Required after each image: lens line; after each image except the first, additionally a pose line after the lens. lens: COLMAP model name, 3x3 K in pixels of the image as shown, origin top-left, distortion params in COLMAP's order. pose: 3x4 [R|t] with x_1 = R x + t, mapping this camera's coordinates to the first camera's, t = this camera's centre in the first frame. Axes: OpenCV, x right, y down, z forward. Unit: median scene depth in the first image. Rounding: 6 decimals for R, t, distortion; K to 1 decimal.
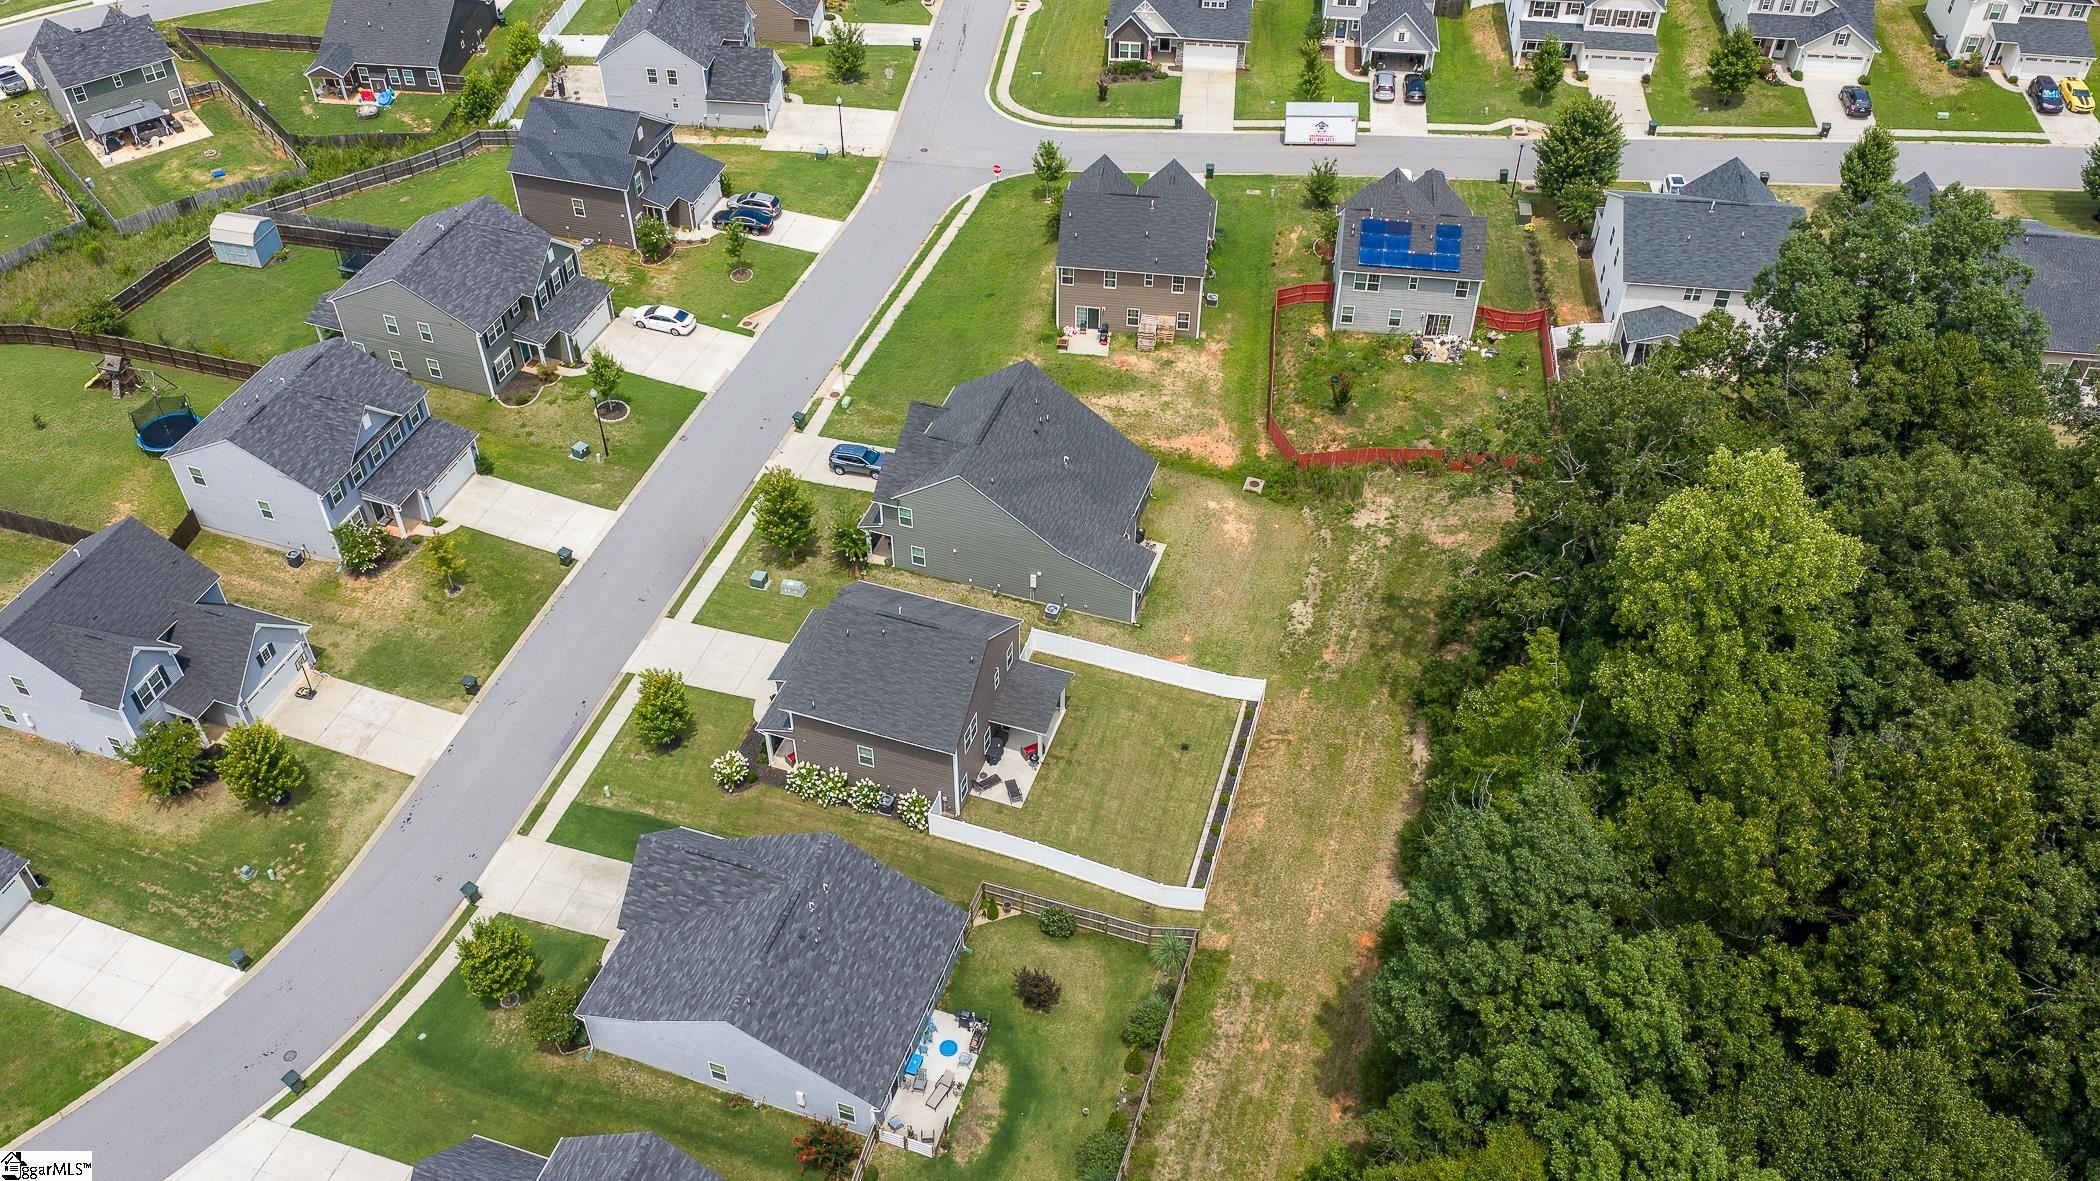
lens RADIAL K [[1734.9, 0, 1054.9], [0, 1734.9, 592.0], [0, 0, 1]] dist [0.029071, -0.059686]
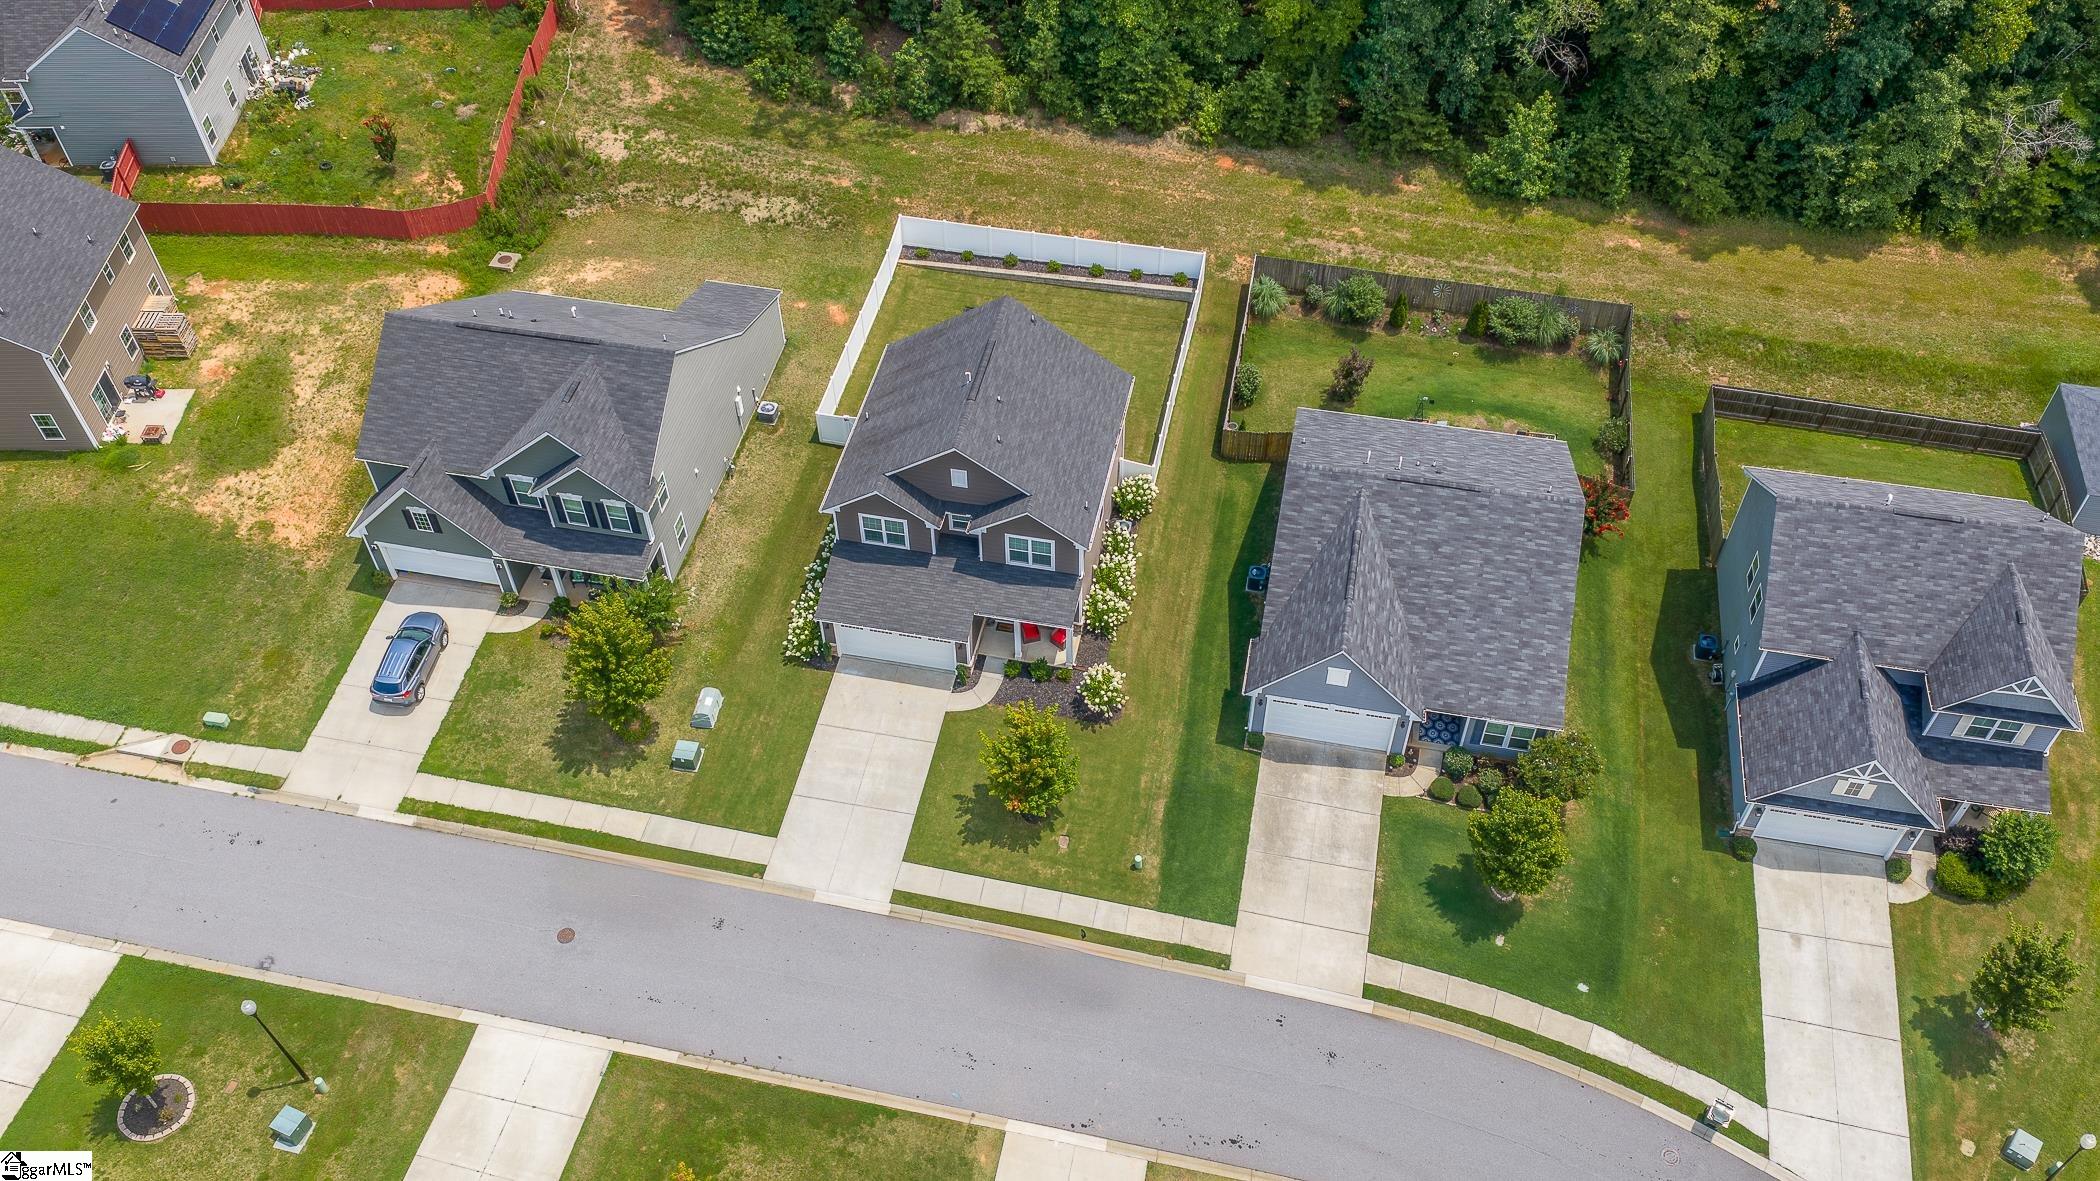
lens RADIAL K [[1734.9, 0, 1054.9], [0, 1734.9, 592.0], [0, 0, 1]] dist [0.029071, -0.059686]
pose [[-0.124144, -0.747591, 0.652453, -0.582477], [0.681549, 0.413647, 0.603644, -0.334970], [-0.721165, 0.519618, 0.458168, 0.636103]]
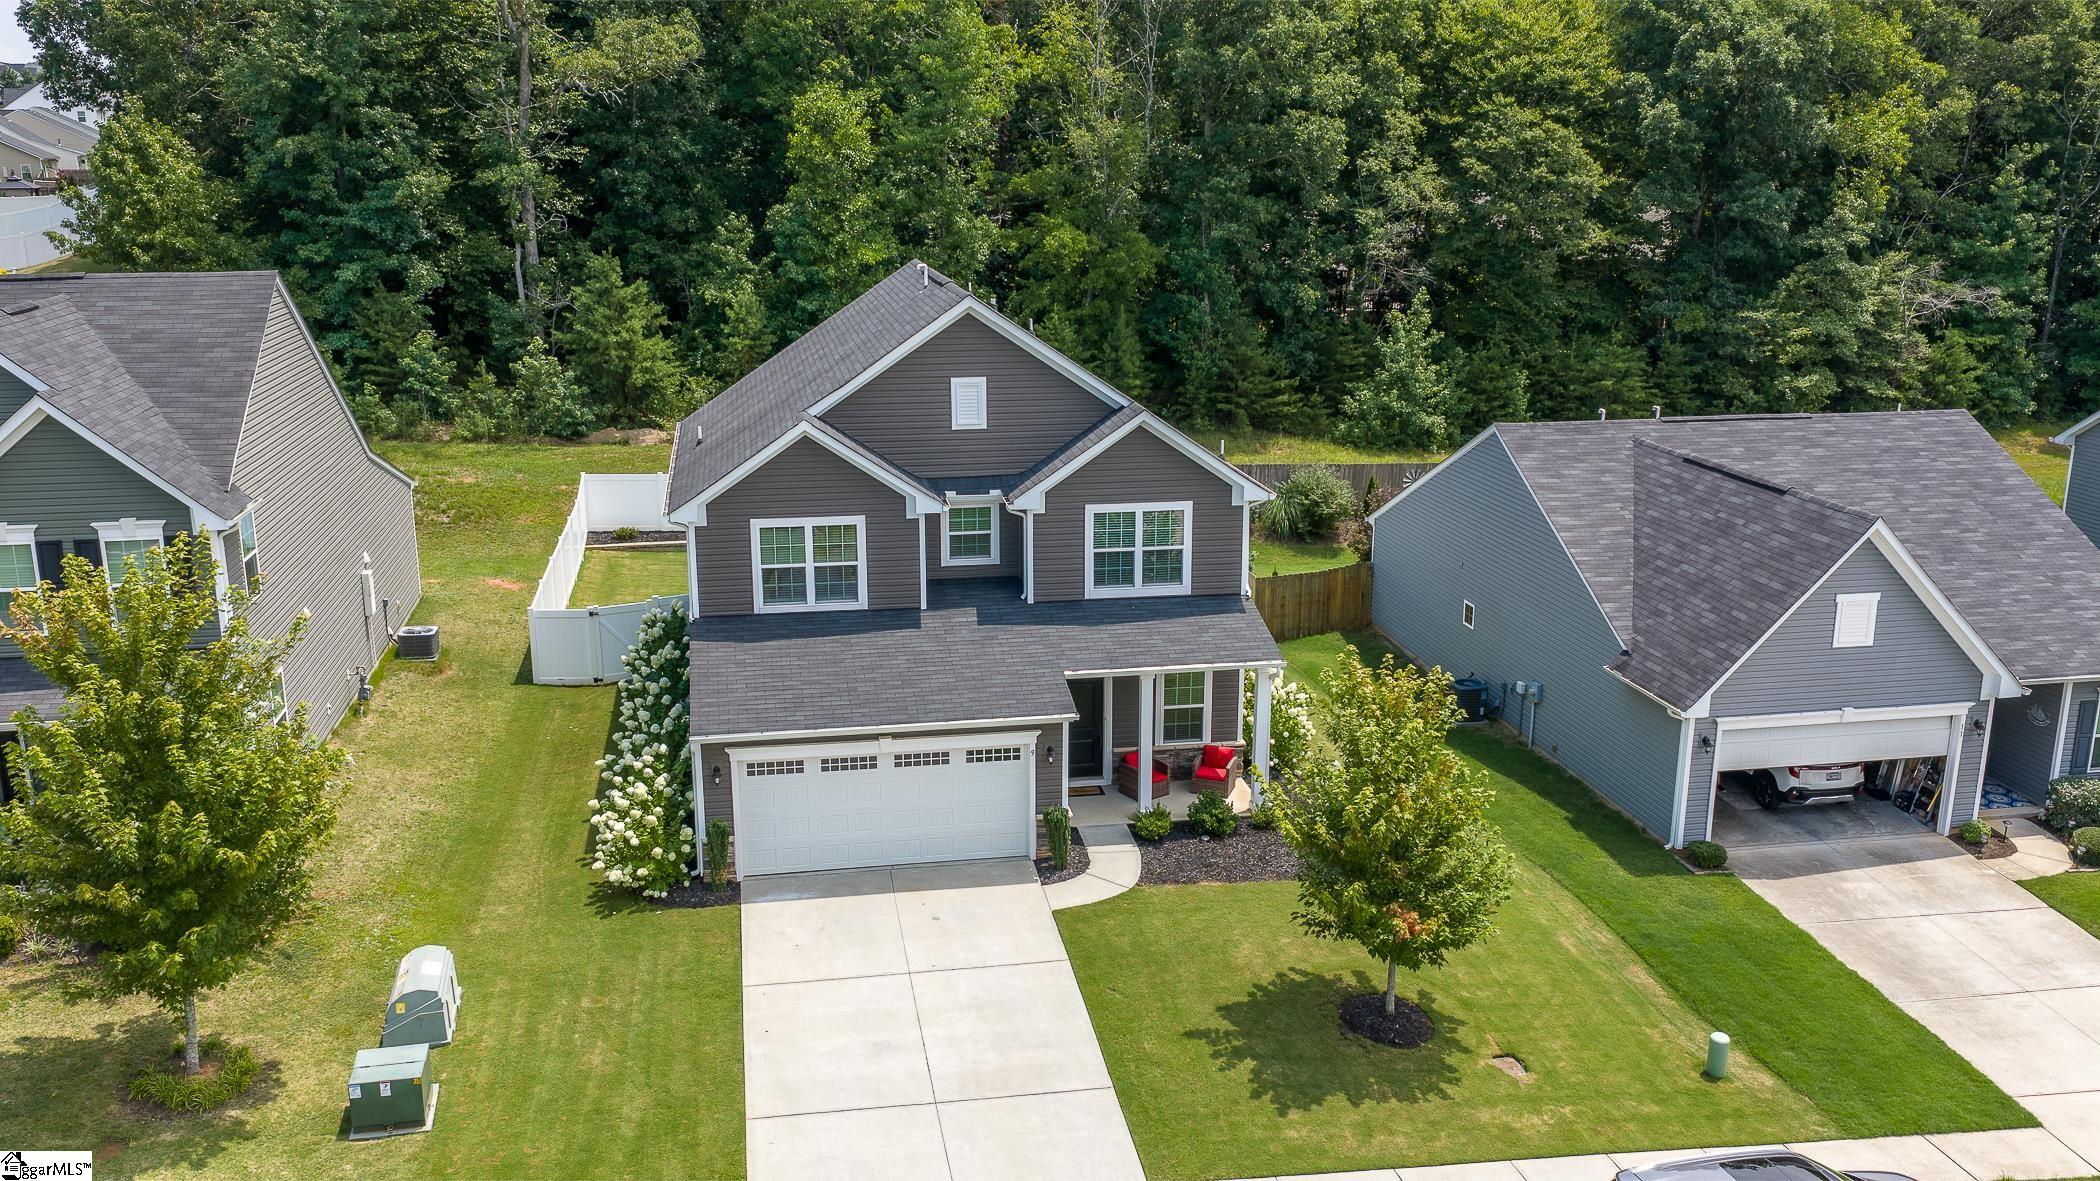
lens RADIAL K [[1734.9, 0, 1054.9], [0, 1734.9, 592.0], [0, 0, 1]] dist [0.029071, -0.059686]
pose [[-0.485574, -0.226587, 0.844320, -0.390029], [0.592677, 0.624641, 0.508486, -0.106586], [-0.642613, 0.747317, -0.169016, 1.007716]]
